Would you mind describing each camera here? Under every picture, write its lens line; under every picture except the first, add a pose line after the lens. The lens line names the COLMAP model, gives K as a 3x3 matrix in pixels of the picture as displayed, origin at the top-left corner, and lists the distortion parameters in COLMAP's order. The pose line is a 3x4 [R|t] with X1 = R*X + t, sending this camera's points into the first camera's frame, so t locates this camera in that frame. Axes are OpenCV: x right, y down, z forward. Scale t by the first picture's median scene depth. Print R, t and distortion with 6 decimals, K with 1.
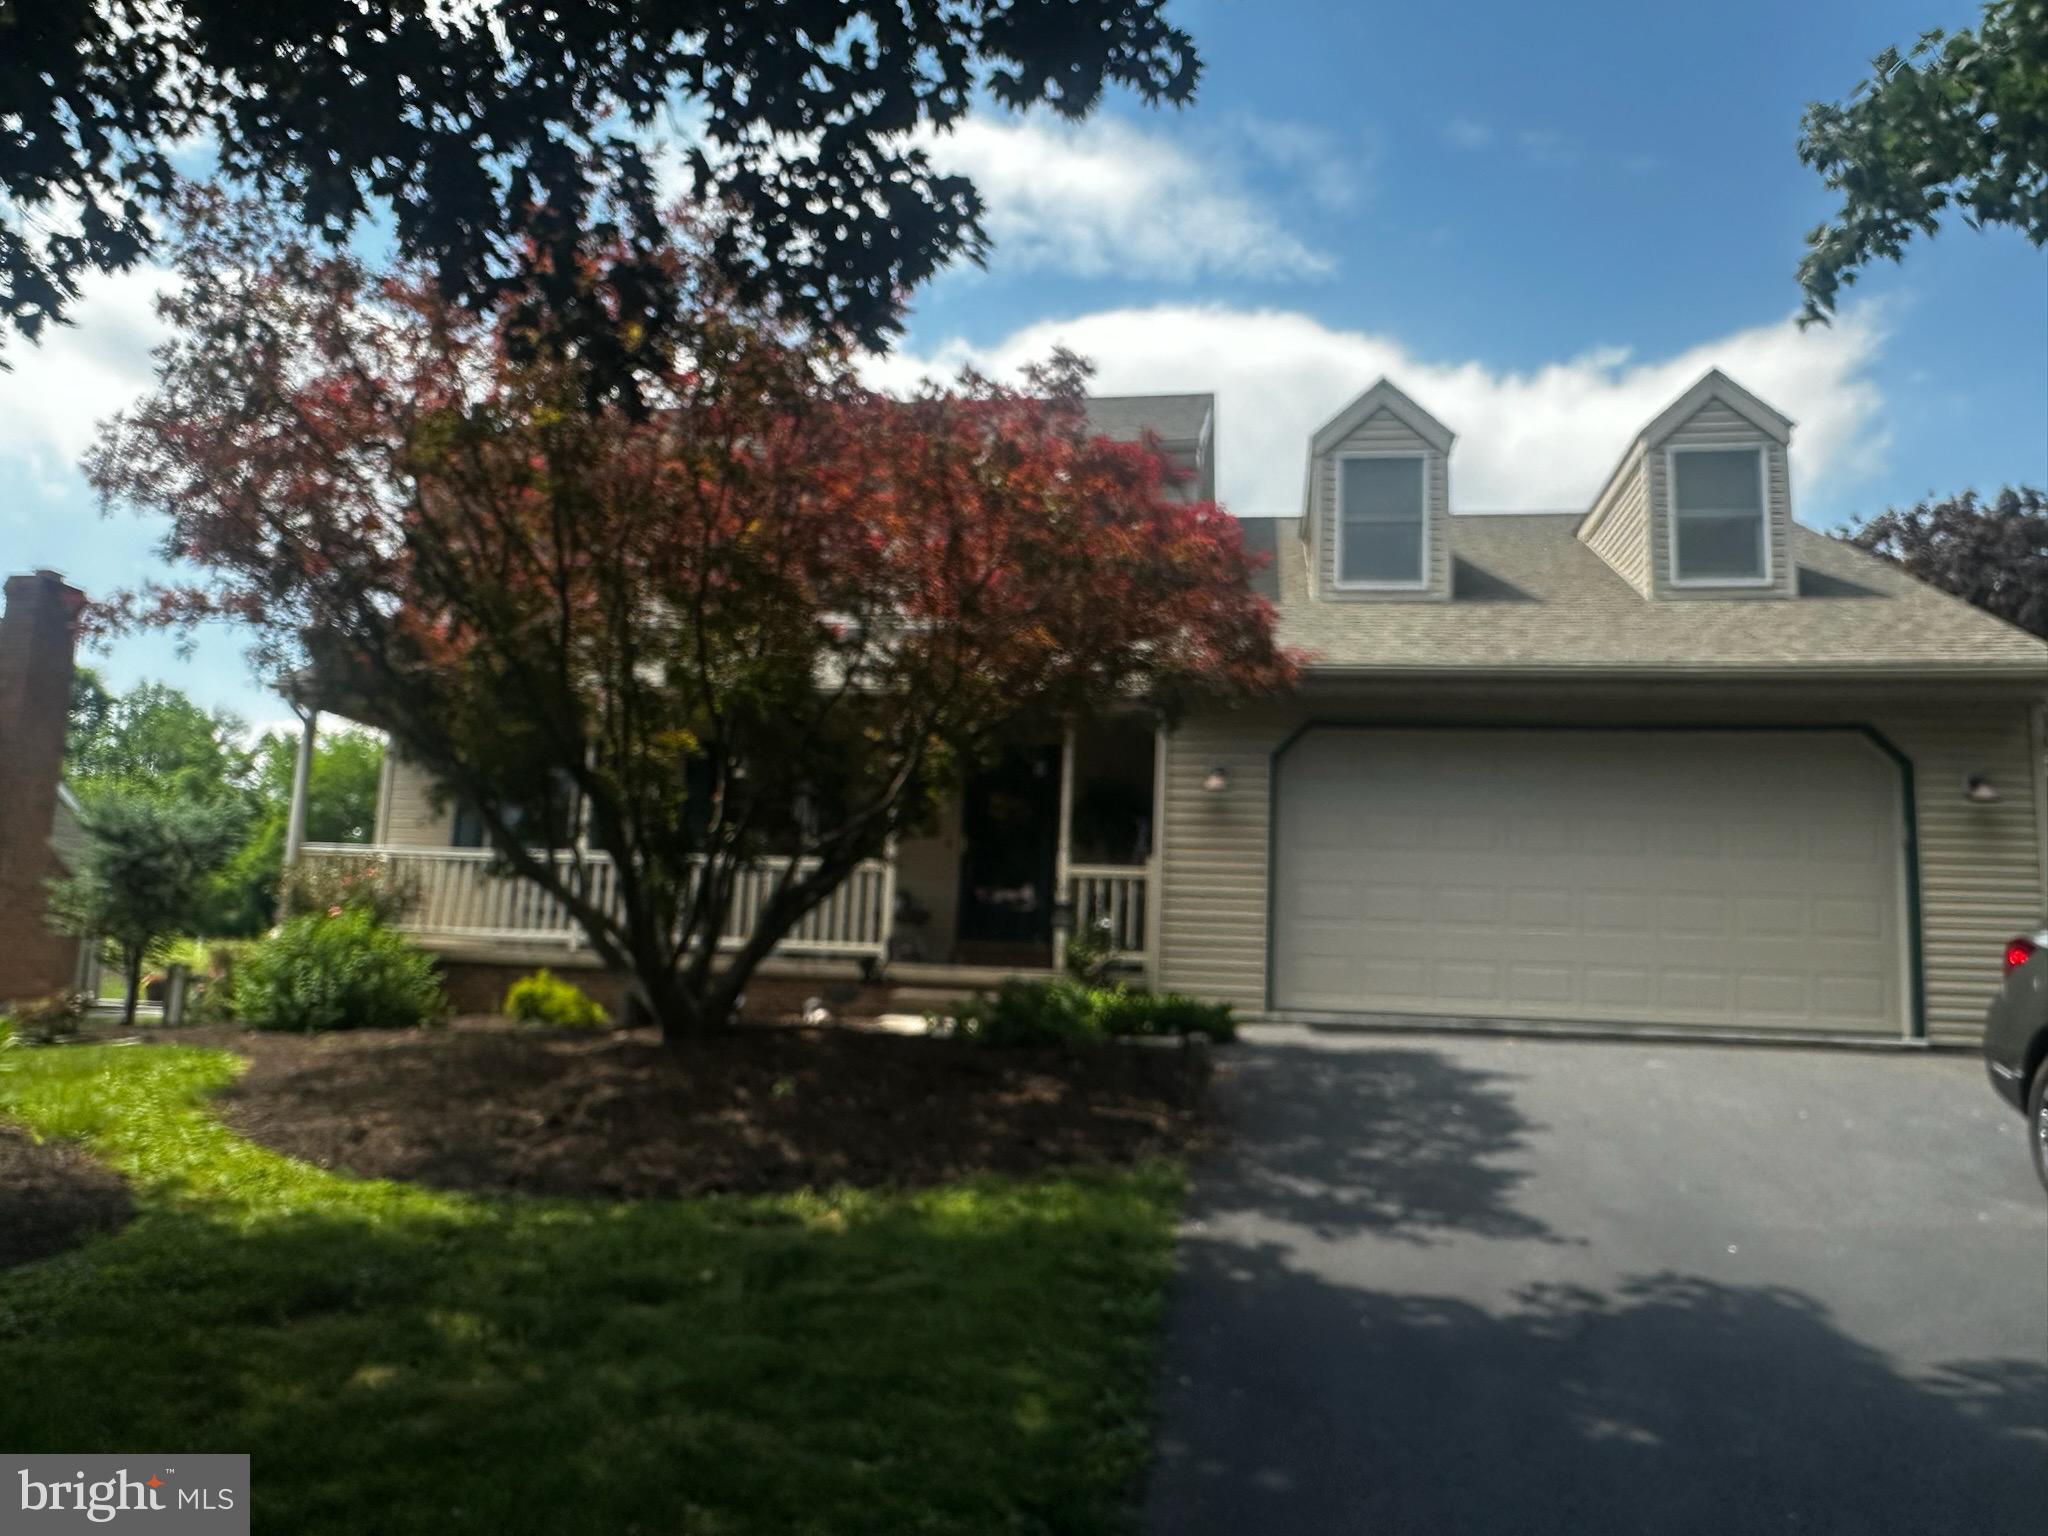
lens RADIAL K [[1485.1, 0, 1024.0], [0, 1485.1, 768.0], [0, 0, 1]] dist [0.003399, 0.000541]
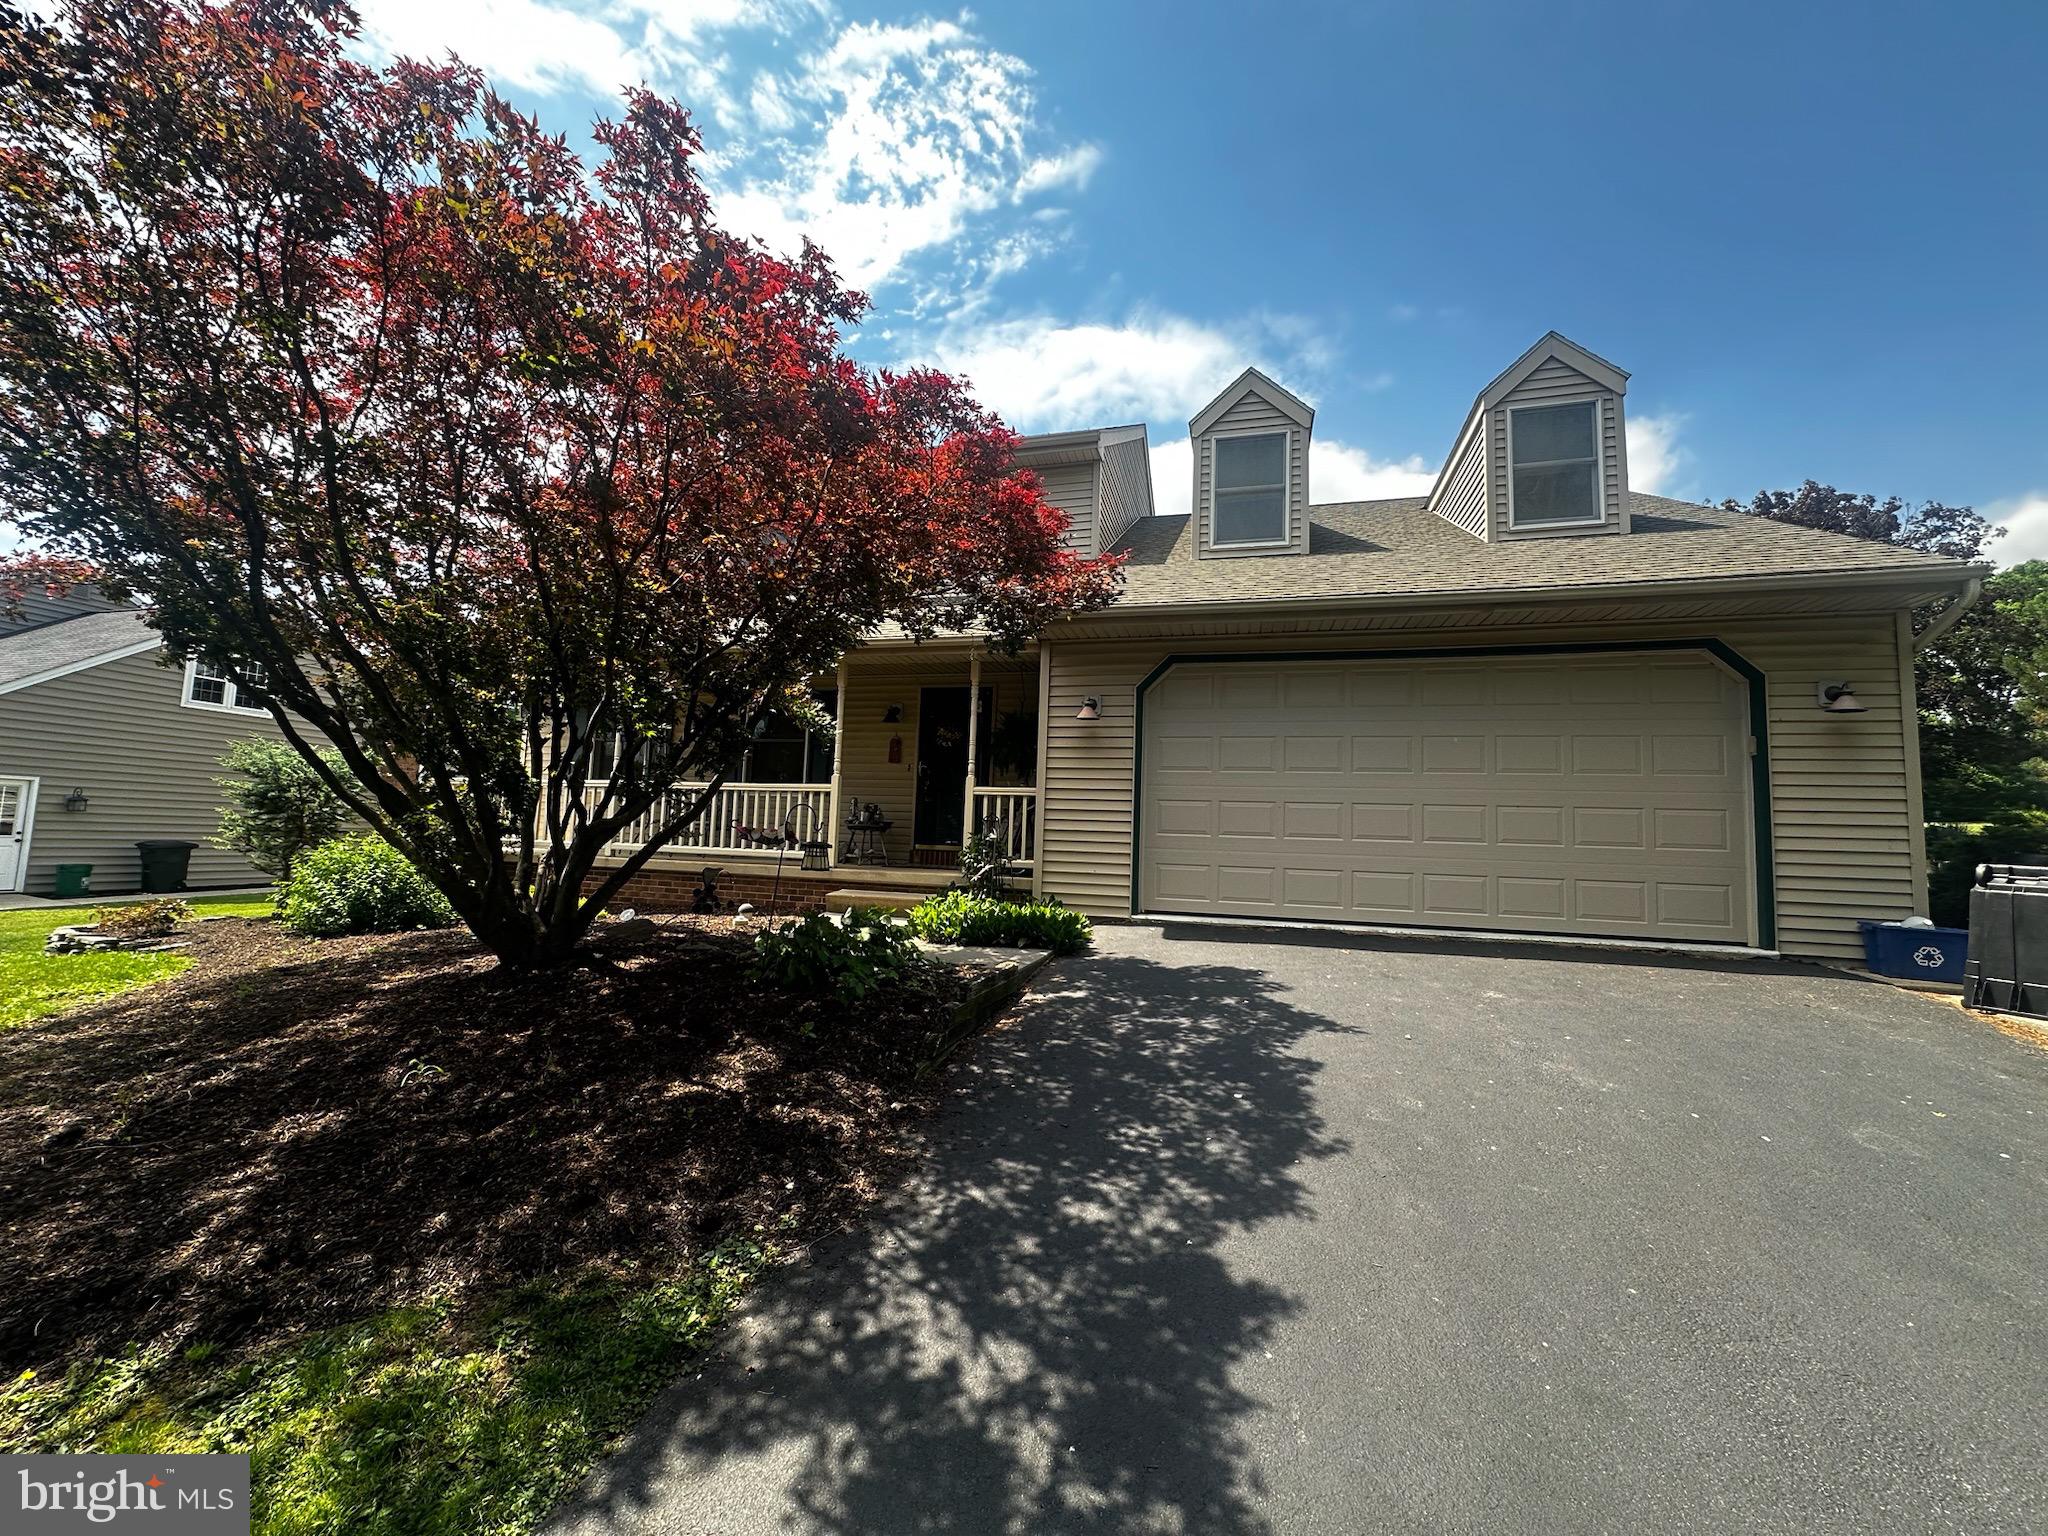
lens RADIAL K [[823.7, 0, 1024.0], [0, 823.7, 768.0], [0, 0, 1]] dist [0.000248, 0.000436]
pose [[0.993821, -0.015523, -0.109904, 0.151778], [0.021741, 0.998216, 0.055612, 0.015714], [0.108844, -0.057658, 0.992385, 0.367544]]
